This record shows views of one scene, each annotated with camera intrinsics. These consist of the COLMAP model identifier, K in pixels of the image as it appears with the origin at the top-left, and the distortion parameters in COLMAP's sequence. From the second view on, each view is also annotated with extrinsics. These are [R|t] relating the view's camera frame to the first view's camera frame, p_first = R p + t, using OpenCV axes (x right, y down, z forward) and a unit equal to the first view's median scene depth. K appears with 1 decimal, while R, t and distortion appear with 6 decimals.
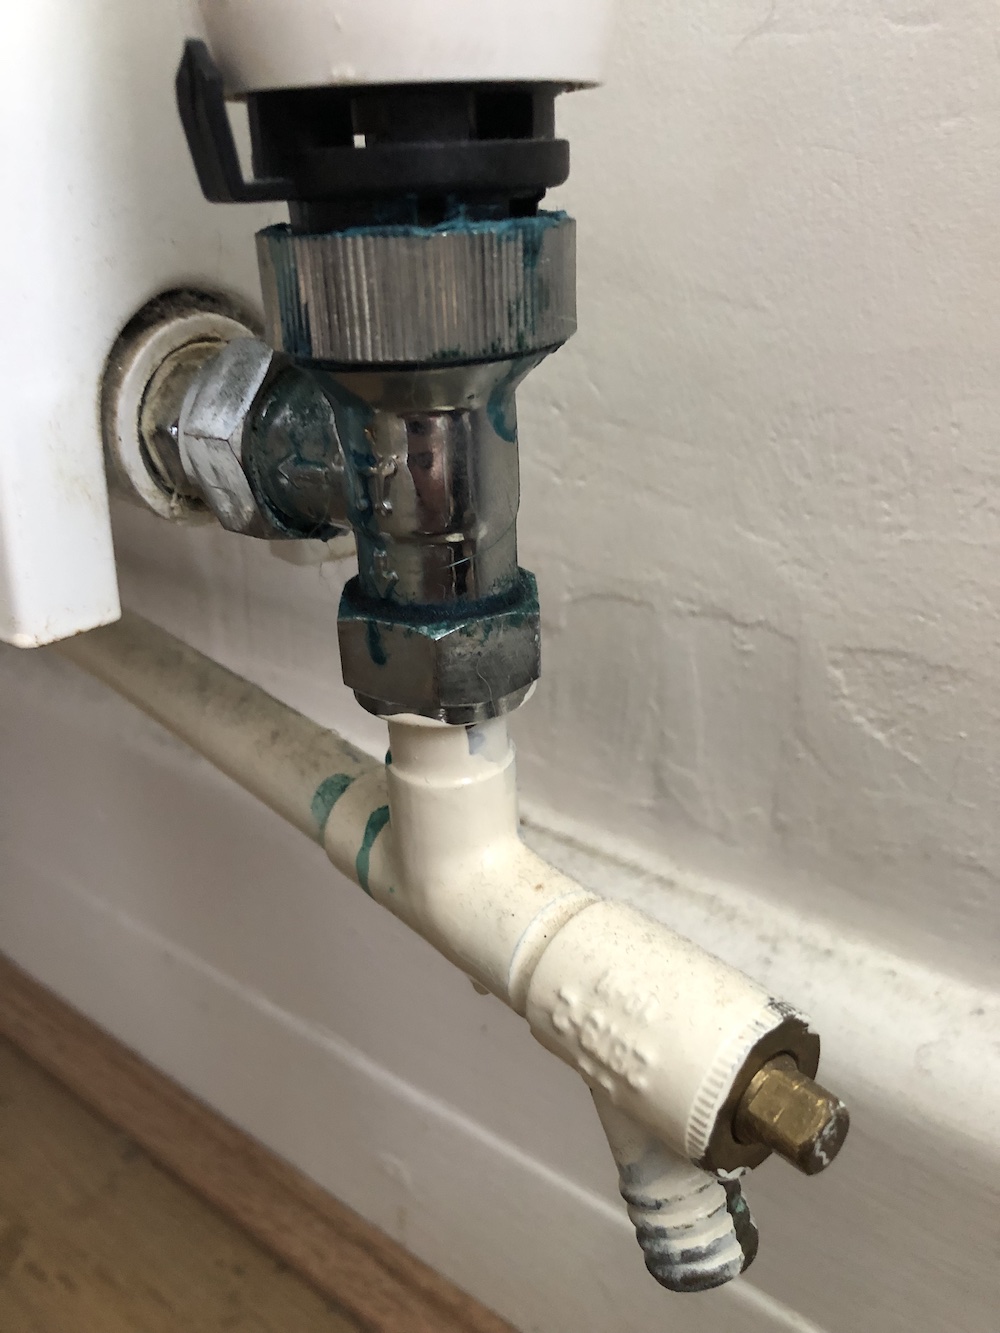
lens RADIAL K [[1115.7, 0, 500.0], [0, 1115.7, 666.5], [0, 0, 1]] dist [-0.002429, -0.029202]
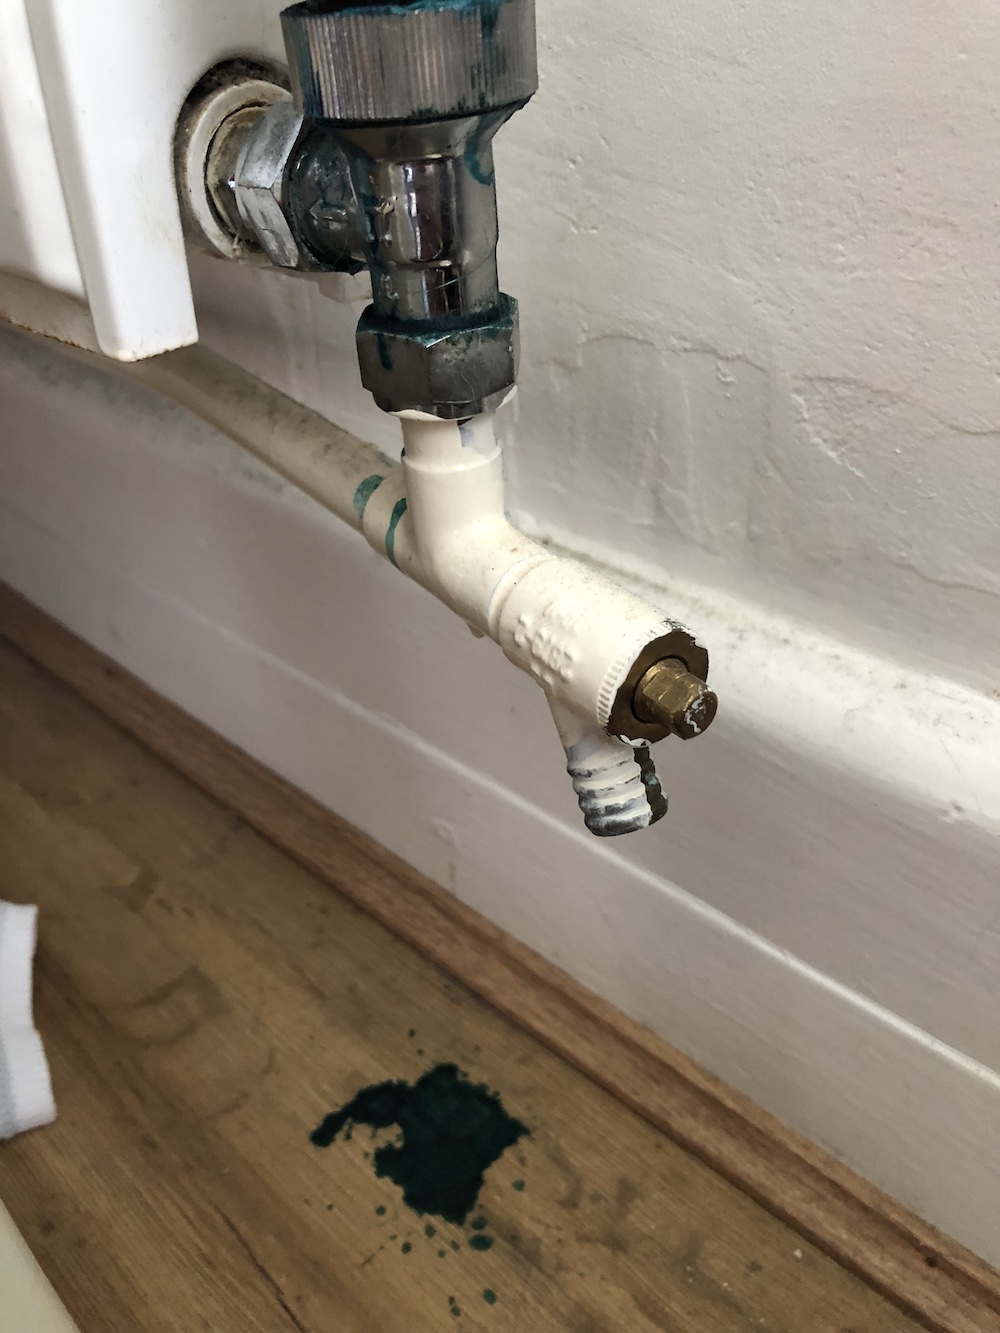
lens RADIAL K [[1110.6, 0, 500.0], [0, 1110.6, 666.5], [0, 0, 1]] dist [-0.004841, -0.003793]
pose [[0.995345, 0.026540, -0.092653, 0.115009], [-0.008846, 0.982436, 0.186390, 0.073096], [0.095972, -0.184702, 0.978097, -0.241726]]
